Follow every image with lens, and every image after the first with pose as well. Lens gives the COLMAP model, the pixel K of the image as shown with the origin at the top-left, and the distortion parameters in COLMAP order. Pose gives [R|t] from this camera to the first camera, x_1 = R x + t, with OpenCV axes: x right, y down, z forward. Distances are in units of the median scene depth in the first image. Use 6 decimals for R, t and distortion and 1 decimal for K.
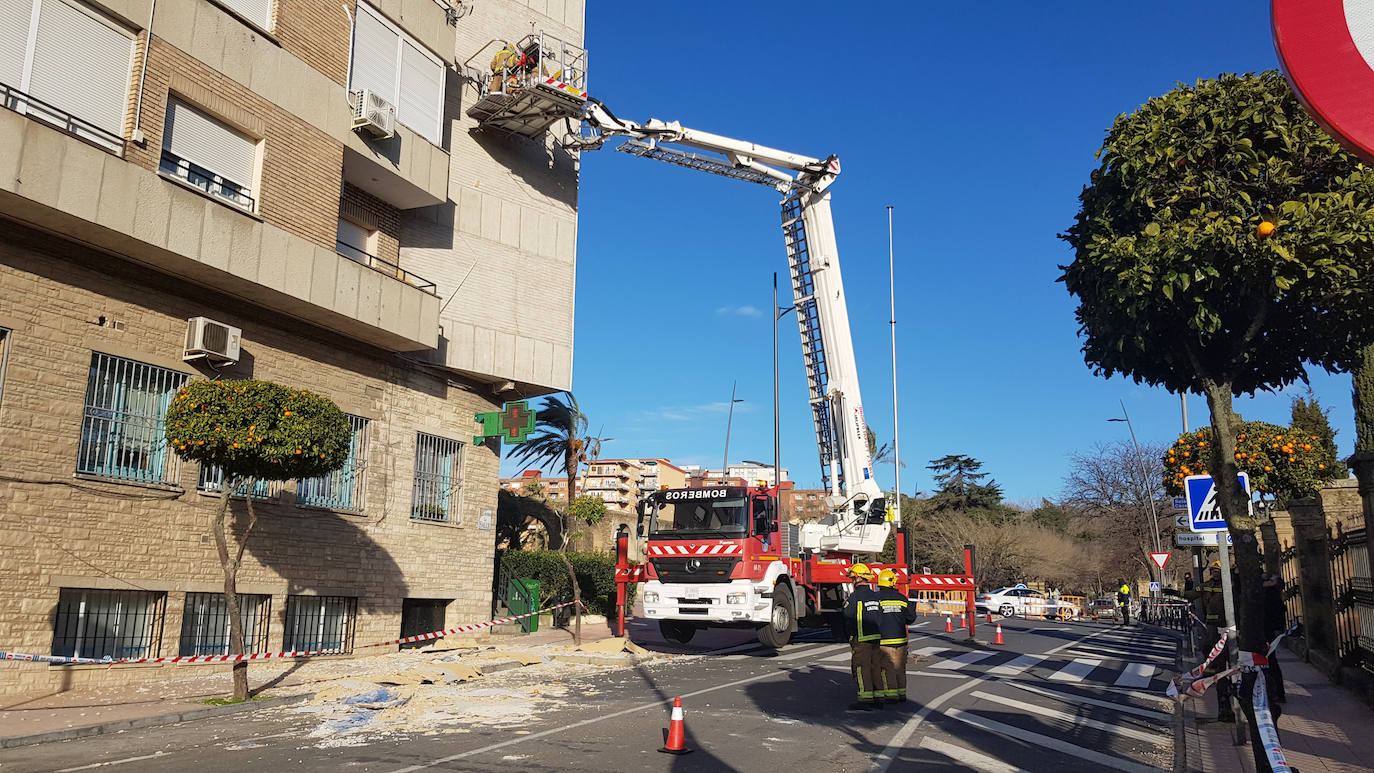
lens RADIAL K [[1147.5, 0, 691.1], [0, 1147.5, 345.3], [0, 0, 1]] dist [0.040855, -0.008315]
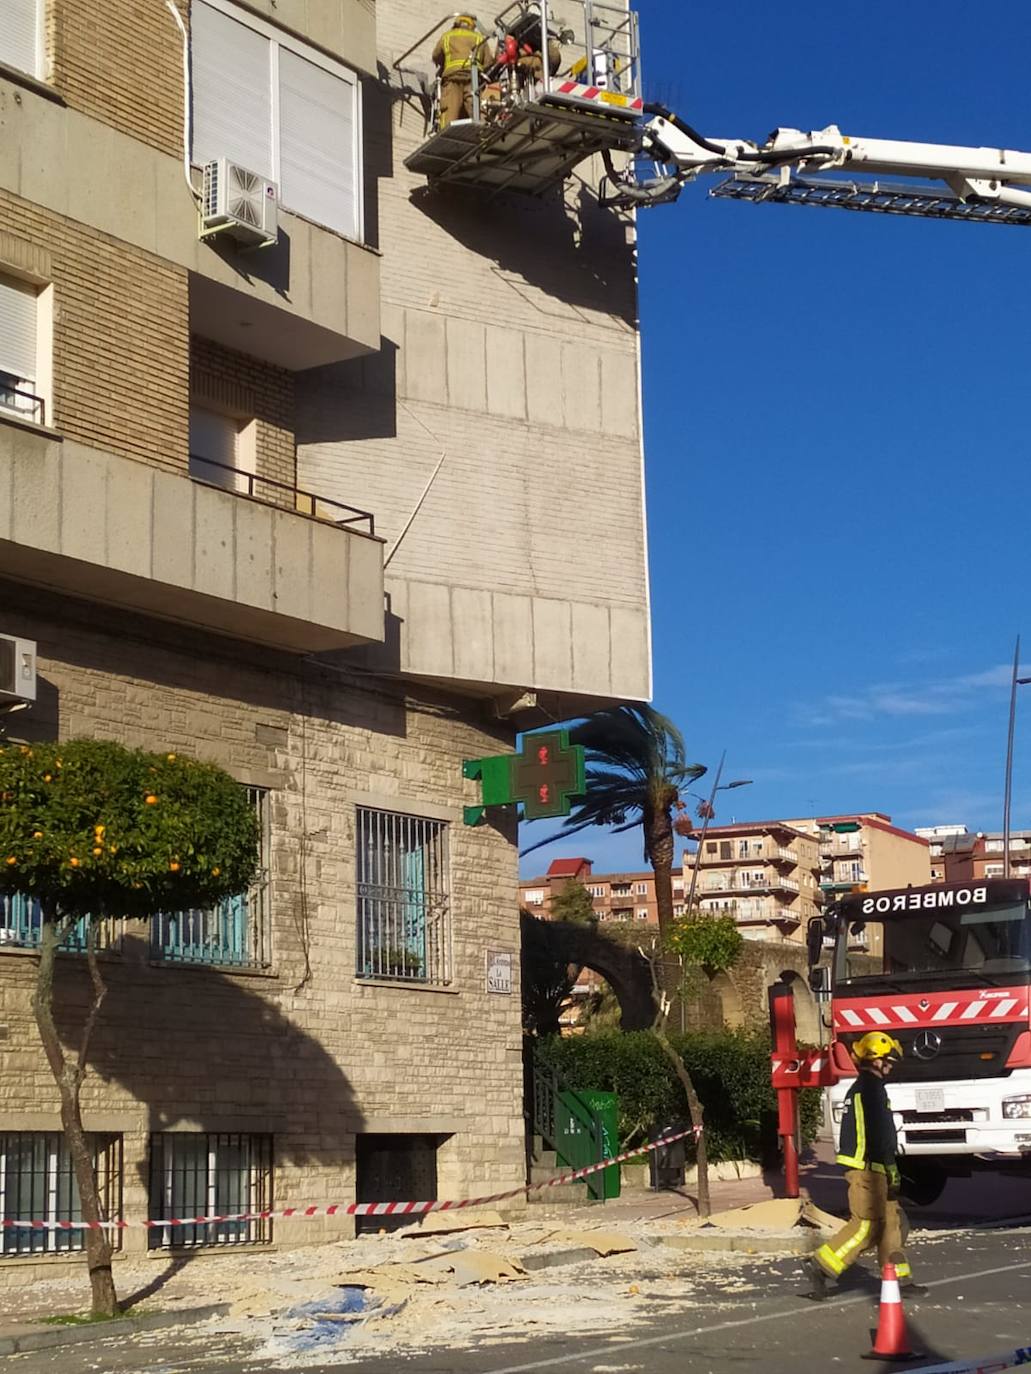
lens RADIAL K [[2703.7, 0, 515.5], [0, 2703.7, 687.0], [0, 0, 1]] dist [0.072474, 0.137816]
pose [[0.986065, -0.067903, -0.151871, 0.014538], [0.075167, 0.996260, 0.042609, -0.022996], [0.148410, -0.053431, 0.987481, -0.162220]]
